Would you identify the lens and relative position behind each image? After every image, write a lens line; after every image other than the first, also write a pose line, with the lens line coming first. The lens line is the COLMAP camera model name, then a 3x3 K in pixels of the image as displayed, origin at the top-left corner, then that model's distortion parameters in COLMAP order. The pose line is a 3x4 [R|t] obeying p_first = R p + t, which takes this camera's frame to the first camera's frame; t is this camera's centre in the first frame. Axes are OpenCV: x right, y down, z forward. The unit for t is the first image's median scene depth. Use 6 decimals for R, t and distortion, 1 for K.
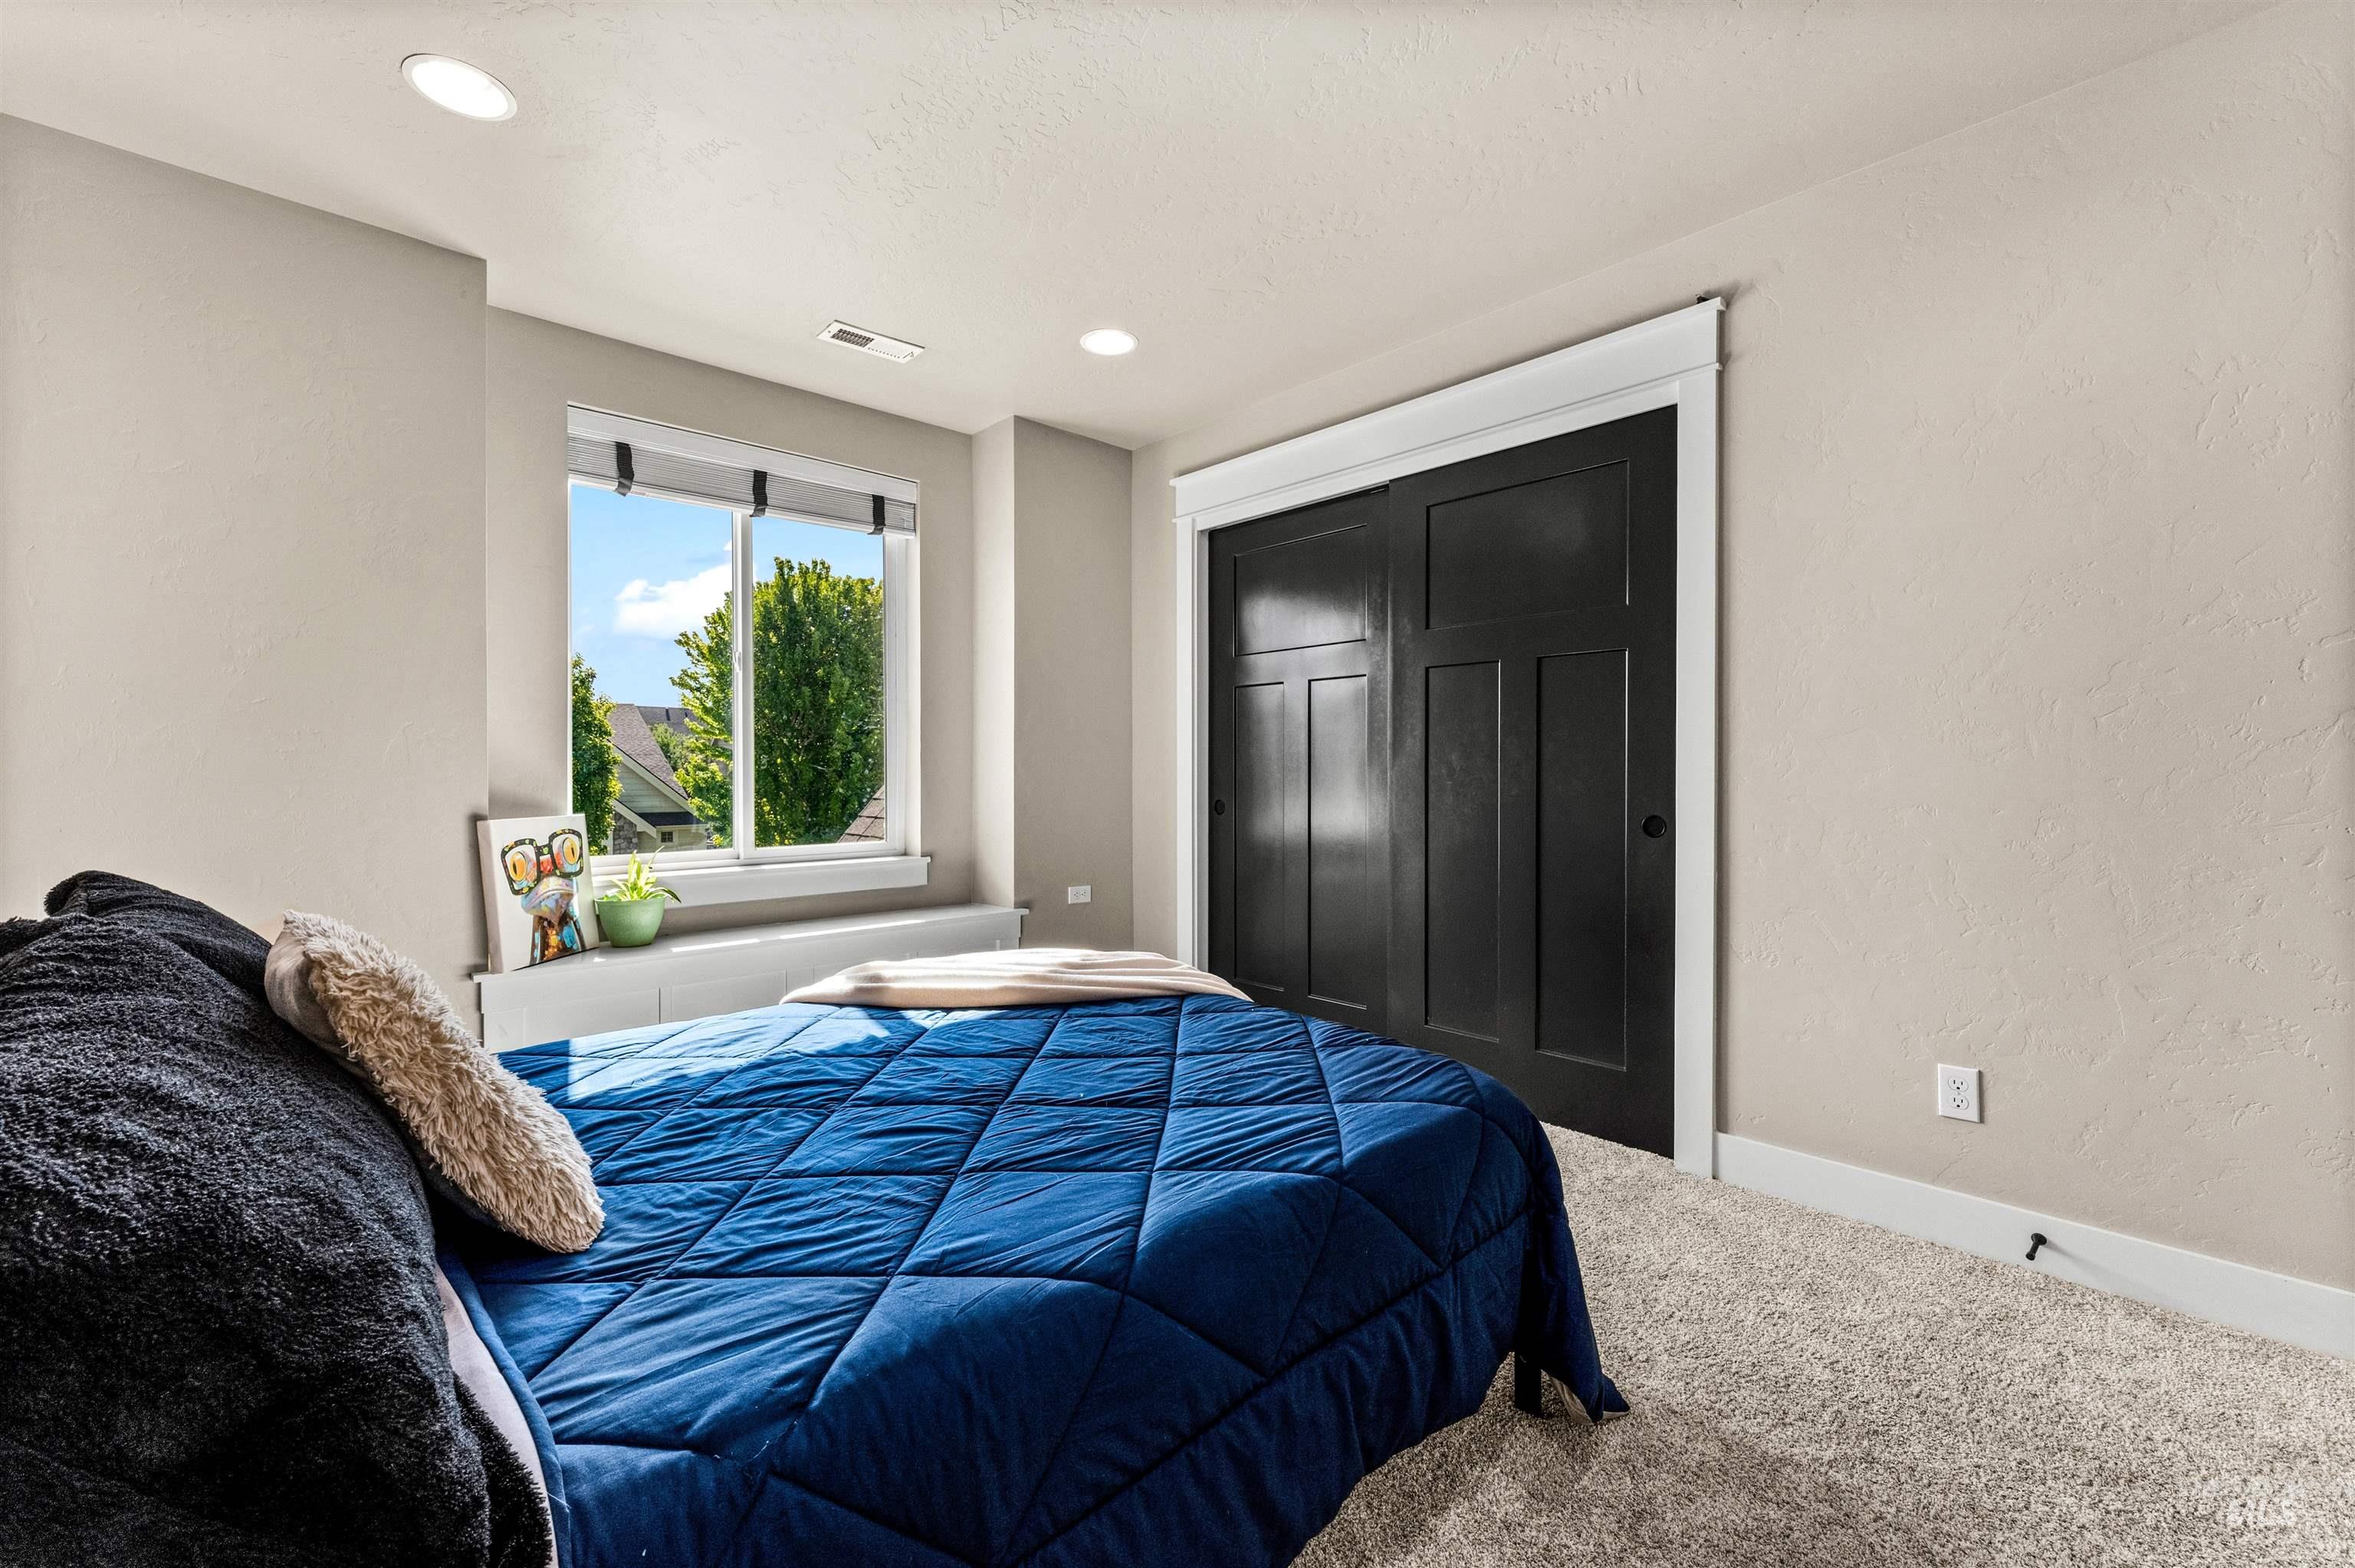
lens RADIAL K [[955.0, 0, 1170.8], [0, 955.0, 758.7], [0, 0, 1]] dist [-0.000111, -0.000150]
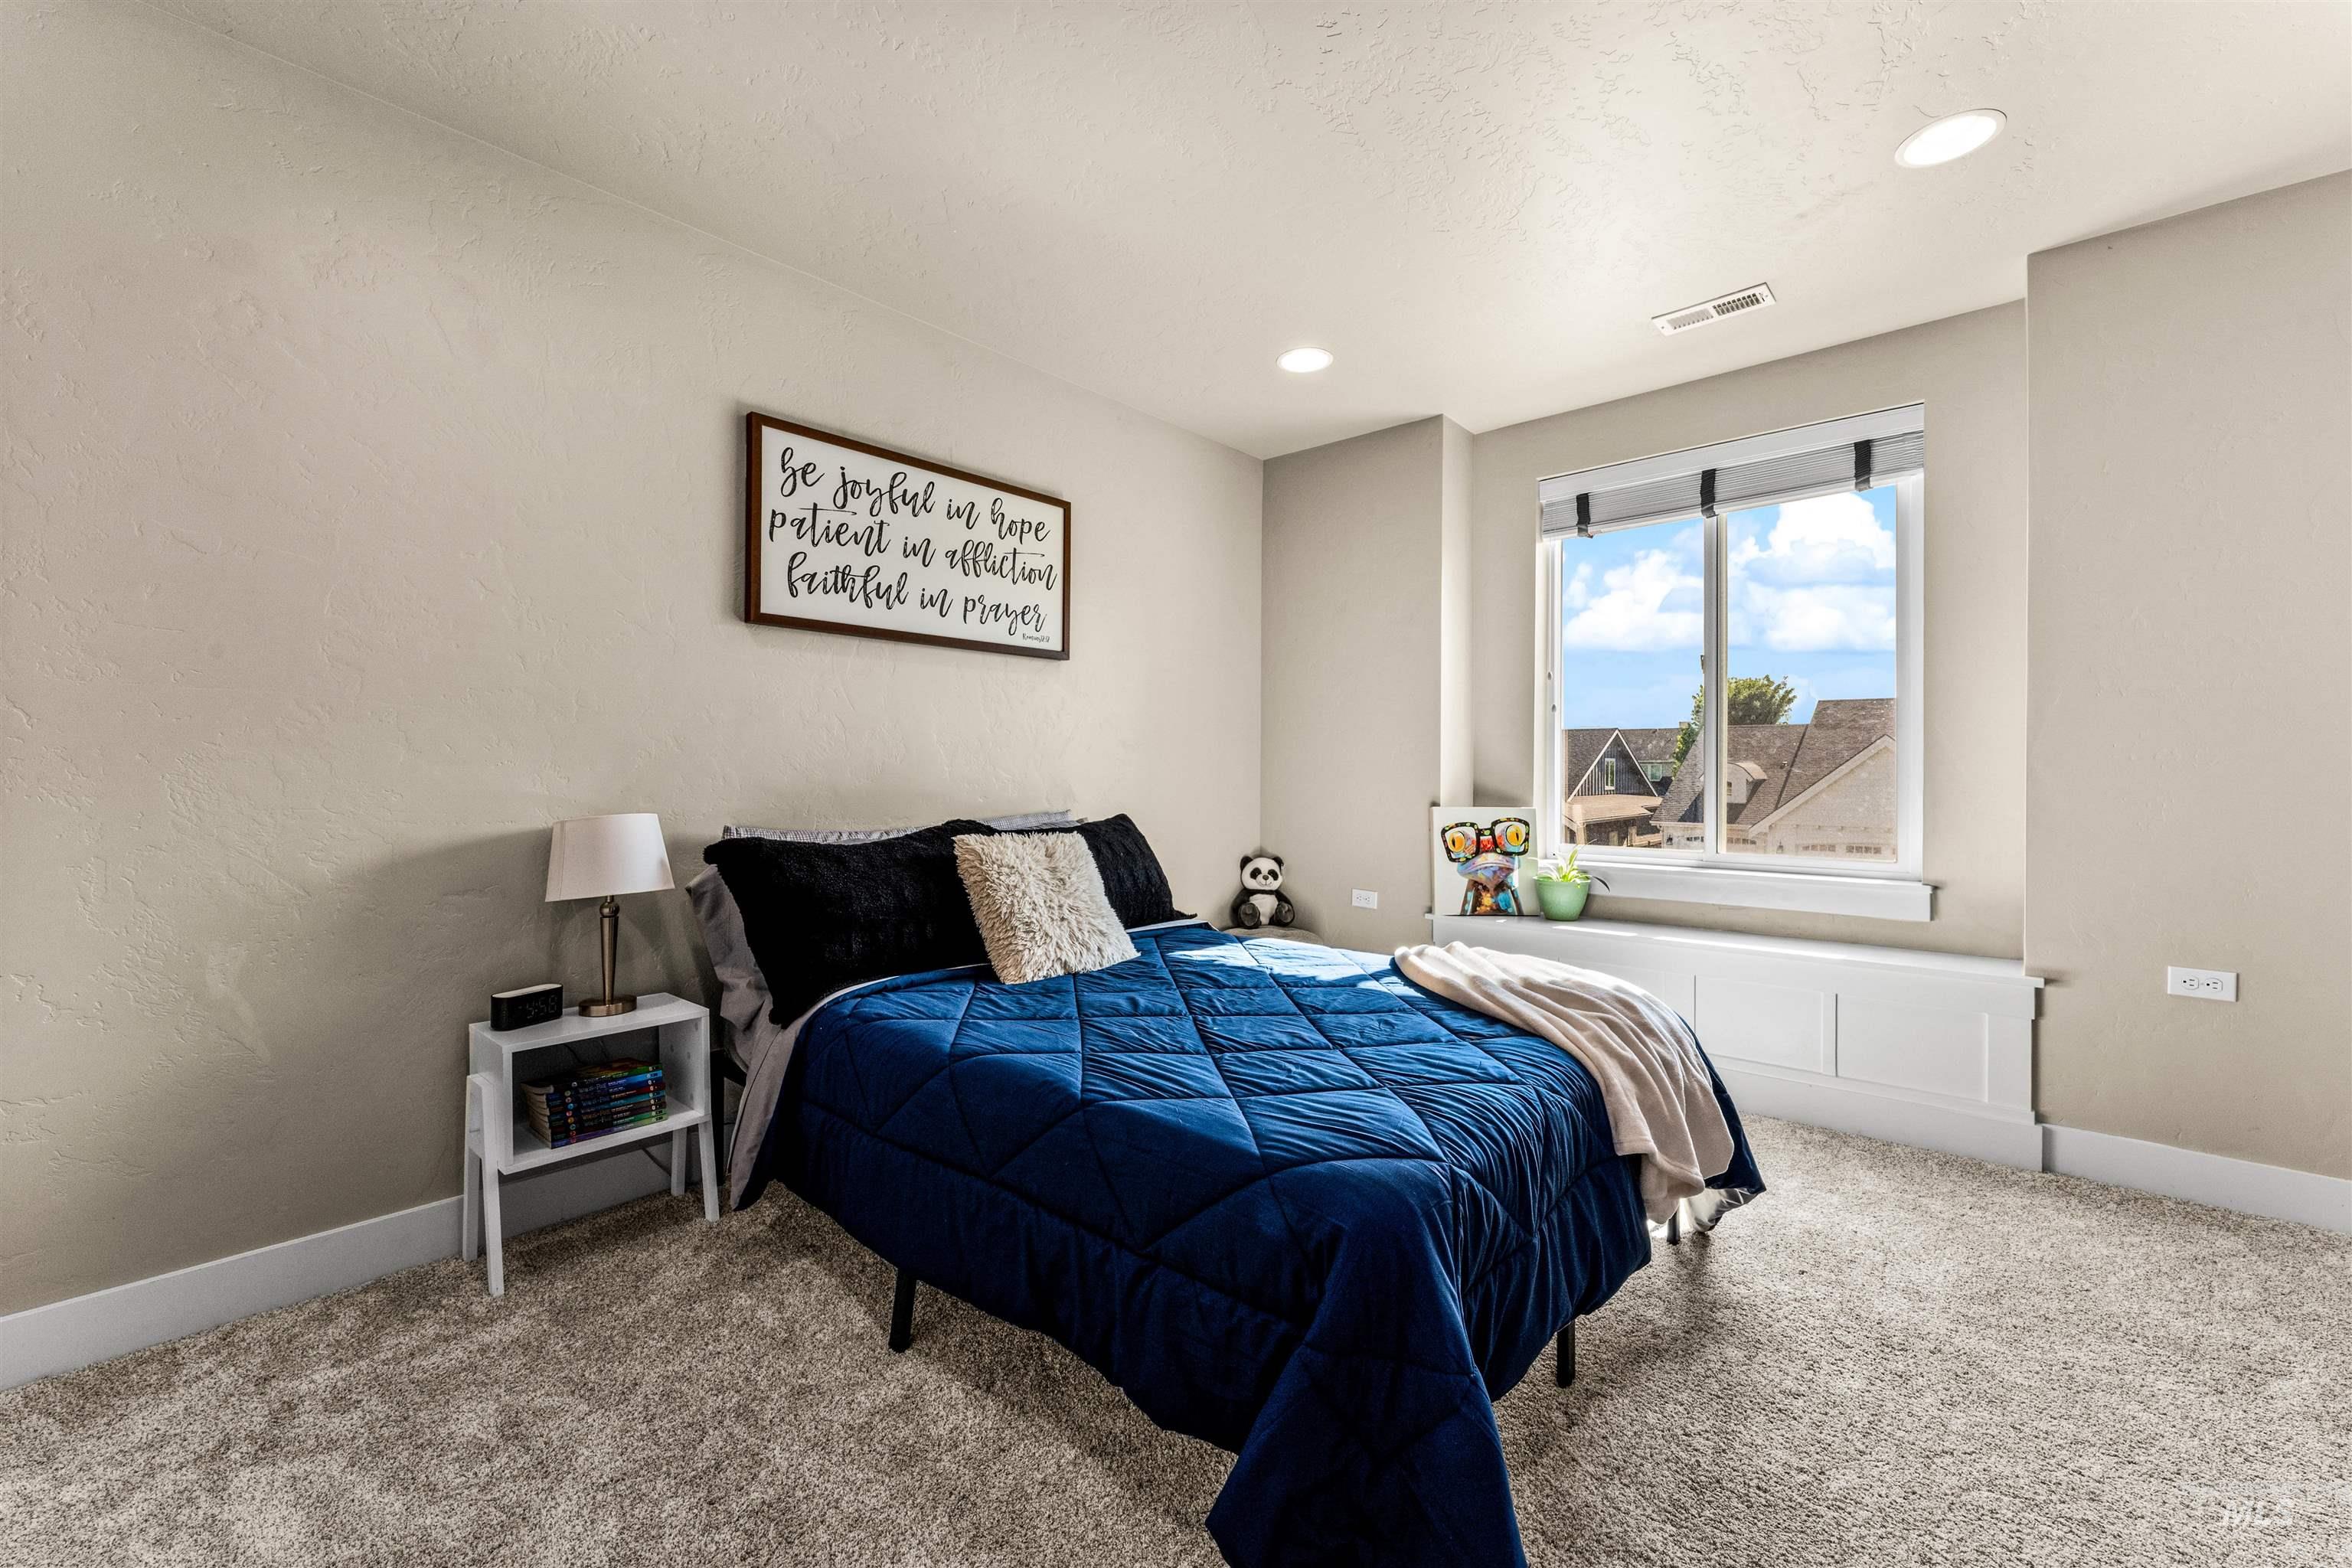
lens RADIAL K [[958.1, 0, 1171.3], [0, 958.1, 753.8], [0, 0, 1]] dist [-0.000188, -0.000108]
pose [[0.087515, -0.016543, -0.996026, 0.642558], [0.011179, 0.999815, -0.015624, 0.002554], [0.996100, -0.009767, 0.087684, 0.452064]]
